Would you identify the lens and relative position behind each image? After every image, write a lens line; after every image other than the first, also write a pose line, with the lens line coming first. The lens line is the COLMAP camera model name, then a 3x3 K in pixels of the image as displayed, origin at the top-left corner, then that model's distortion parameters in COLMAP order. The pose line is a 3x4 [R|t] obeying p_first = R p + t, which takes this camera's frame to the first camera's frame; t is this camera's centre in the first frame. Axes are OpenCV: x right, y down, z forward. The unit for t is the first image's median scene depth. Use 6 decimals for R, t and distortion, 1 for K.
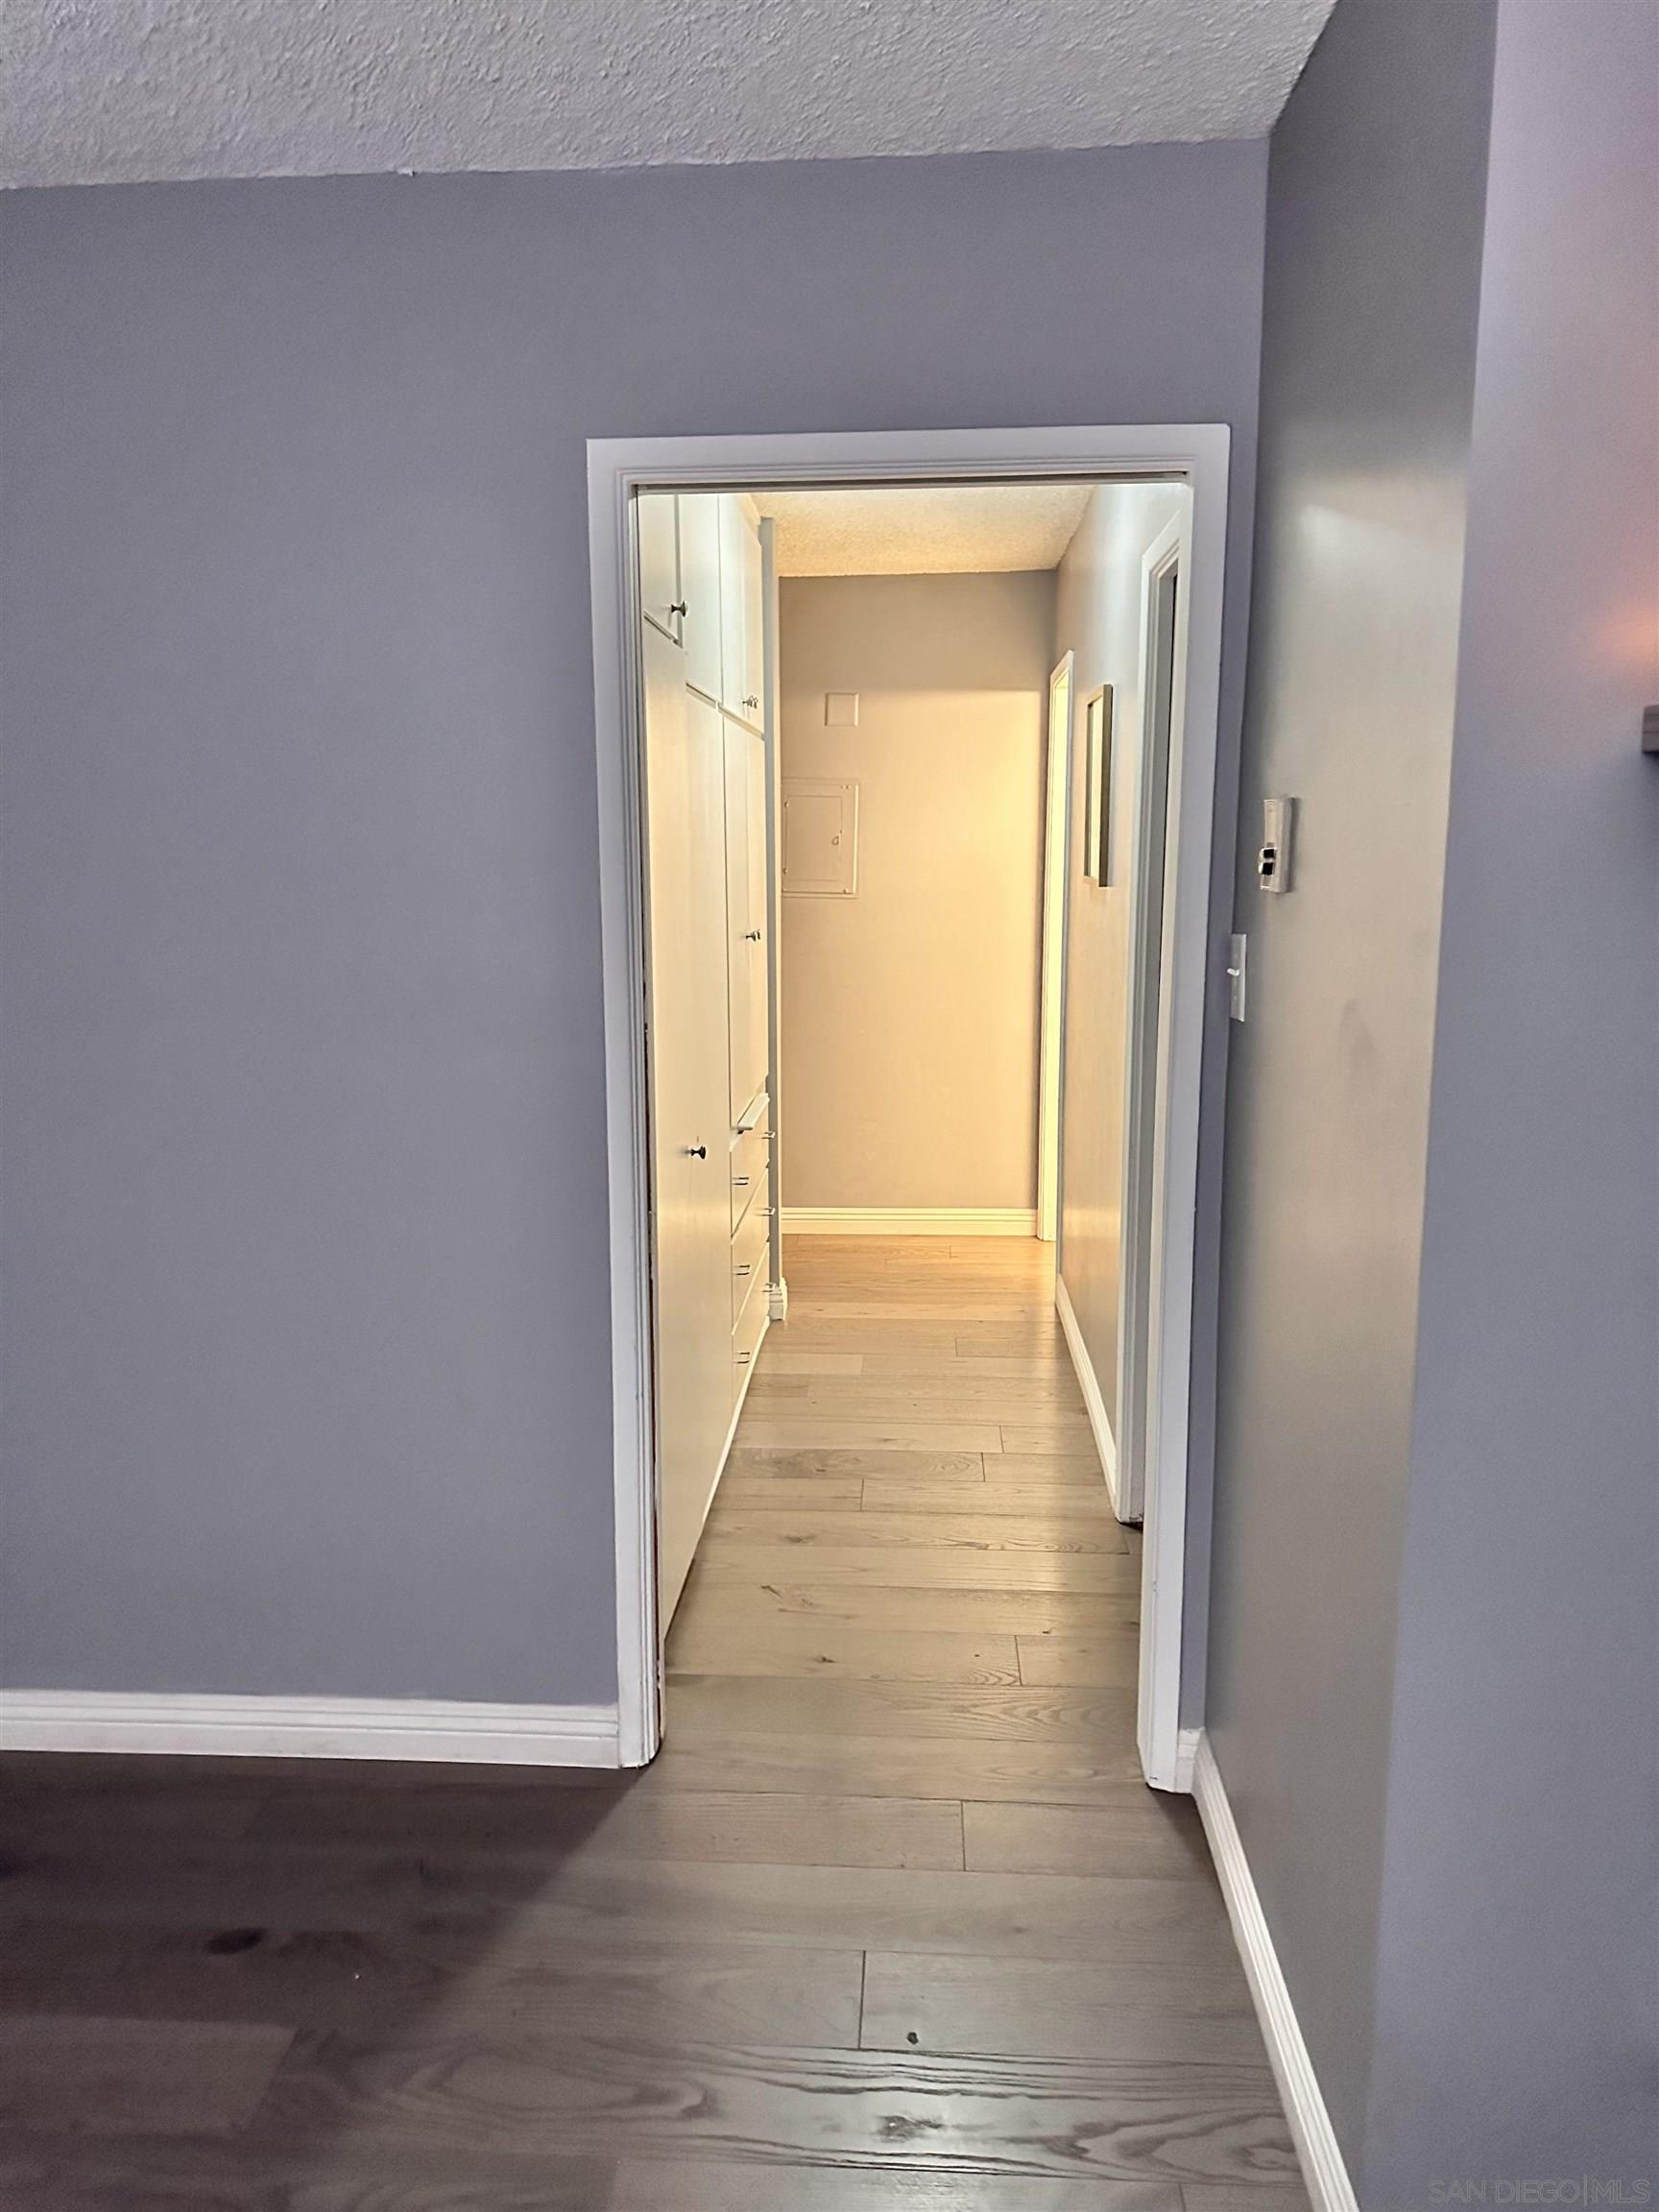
lens RADIAL K [[1560.7, 0, 823.7], [0, 1560.7, 1085.5], [0, 0, 1]] dist [0.087358, -0.082183]
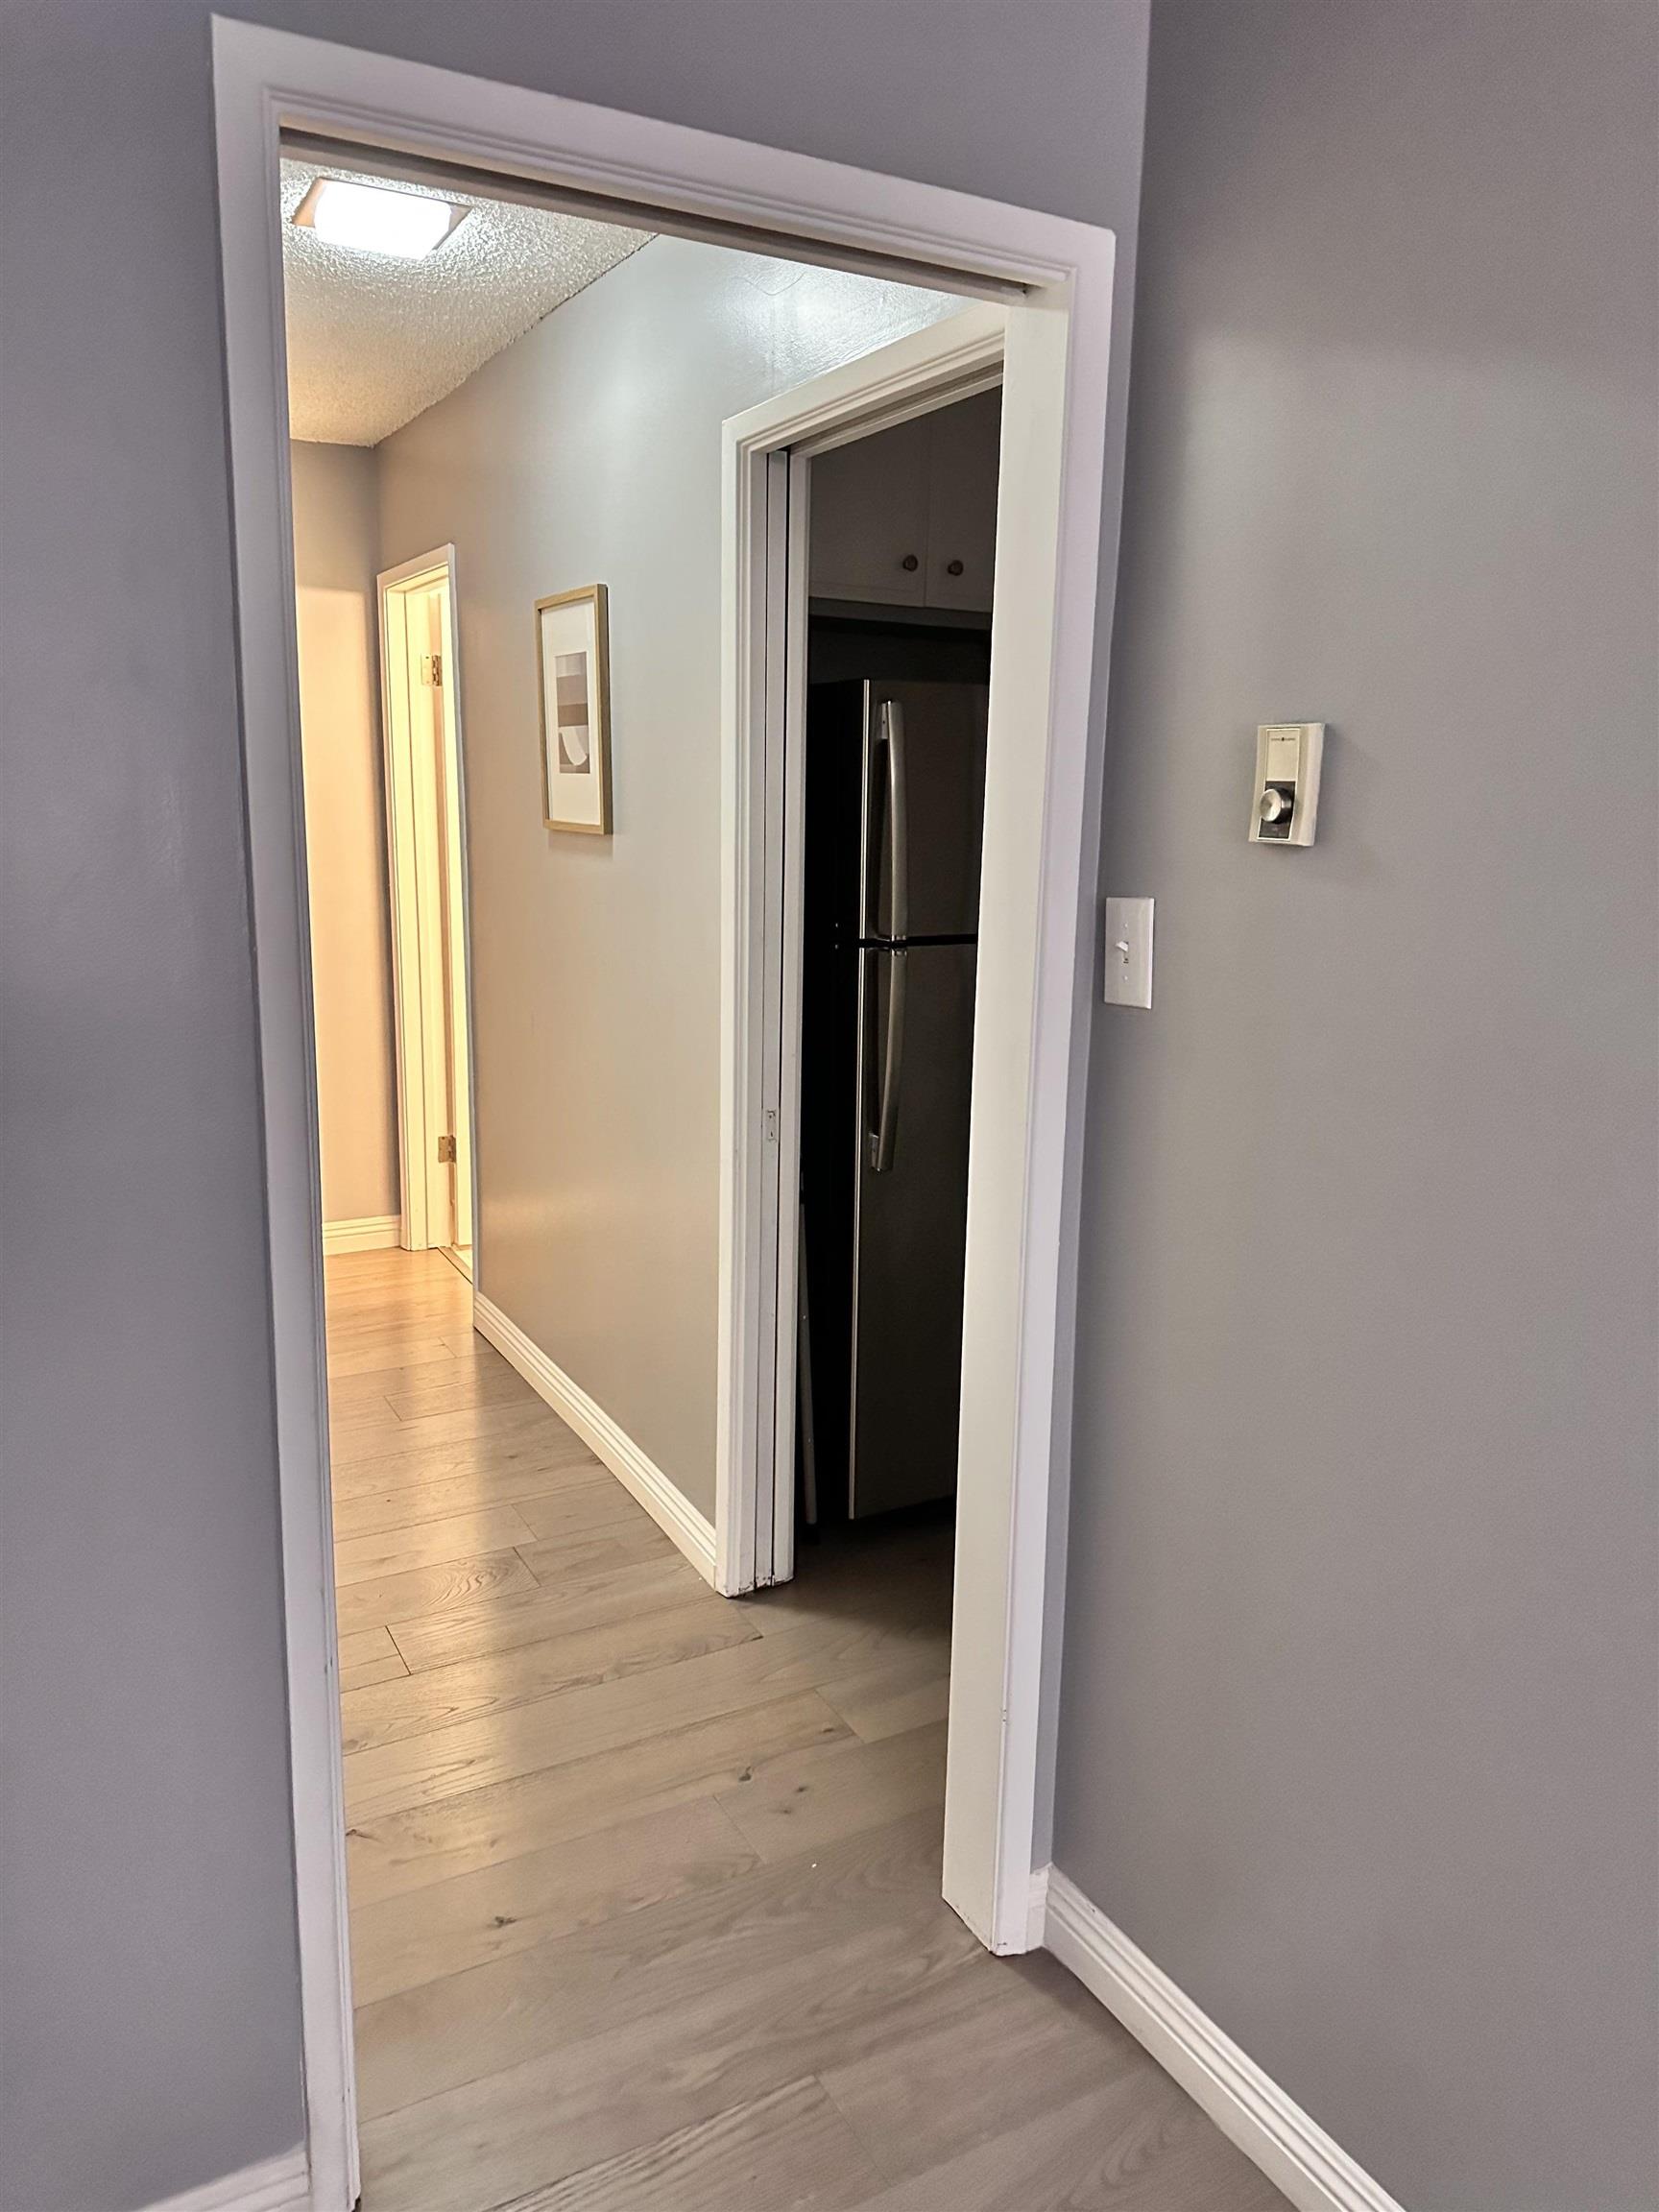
lens RADIAL K [[1560.7, 0, 823.7], [0, 1560.7, 1085.5], [0, 0, 1]] dist [0.087358, -0.082183]
pose [[0.840307, -0.077118, 0.536598, -0.264625], [0.058638, 0.996952, 0.051452, -0.045512], [-0.538931, -0.011771, 0.842268, 0.364241]]
